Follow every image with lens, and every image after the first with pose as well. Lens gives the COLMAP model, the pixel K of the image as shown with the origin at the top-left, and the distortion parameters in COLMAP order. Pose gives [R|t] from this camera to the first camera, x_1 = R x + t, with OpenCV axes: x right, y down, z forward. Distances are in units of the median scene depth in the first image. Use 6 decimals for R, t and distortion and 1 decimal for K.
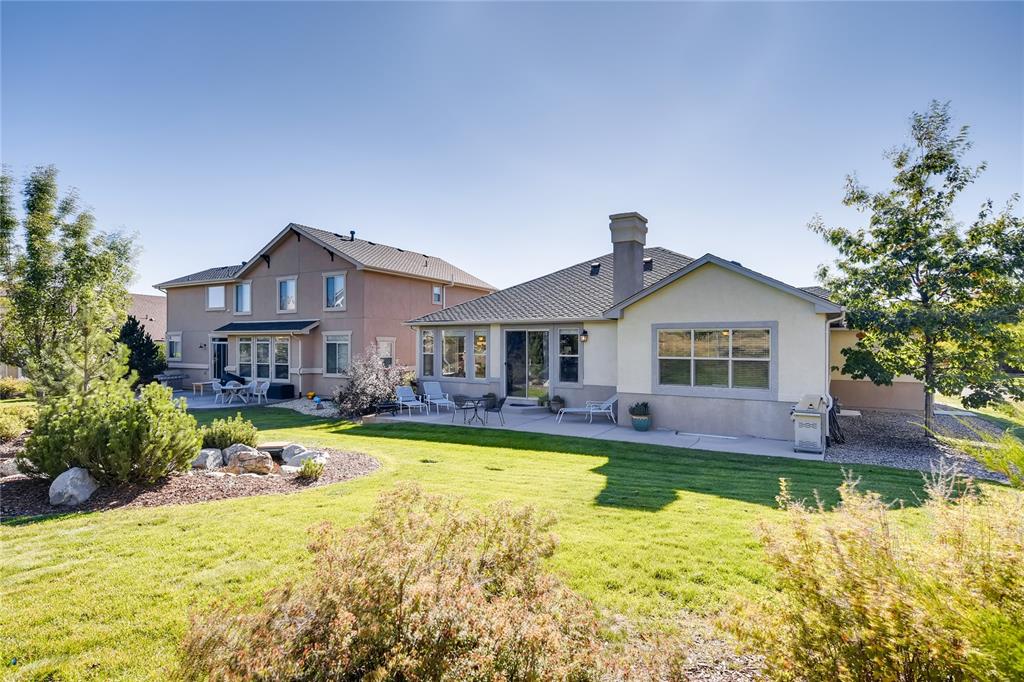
lens RADIAL K [[520.1, 0, 510.6], [0, 520.1, 341.5], [0, 0, 1]] dist [0.000297, 0.001783]
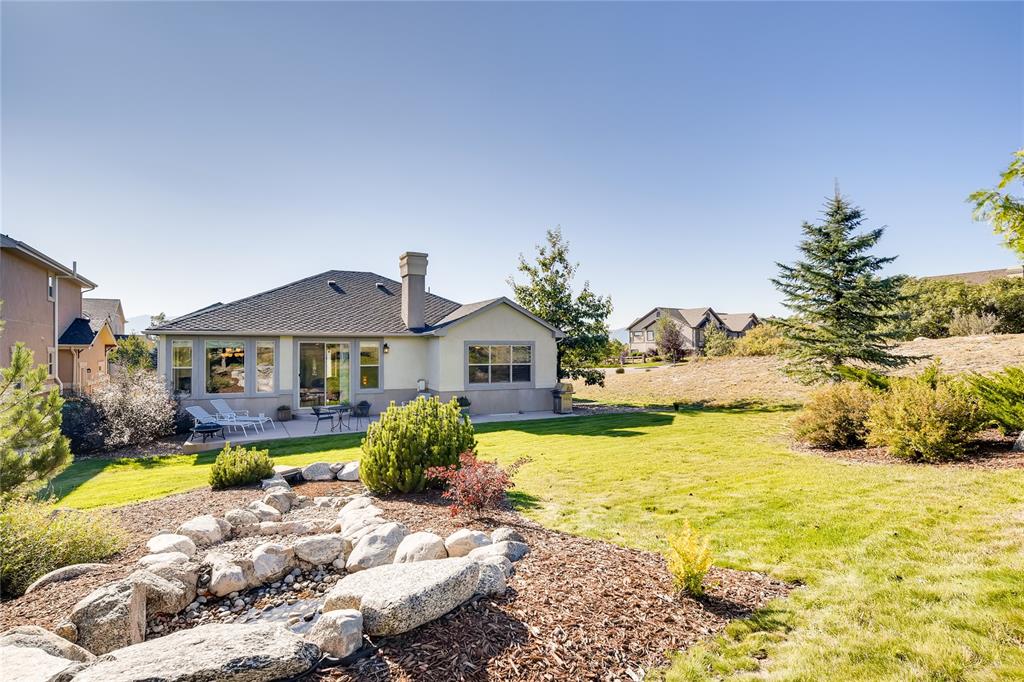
lens RADIAL K [[520.1, 0, 508.1], [0, 520.1, 344.8], [0, 0, 1]] dist [0.000297, 0.001783]
pose [[0.525418, 0.007157, 0.850814, -0.834198], [-0.002872, 0.999974, -0.006638, -0.014334], [-0.850840, 0.001045, 0.525424, 0.151331]]
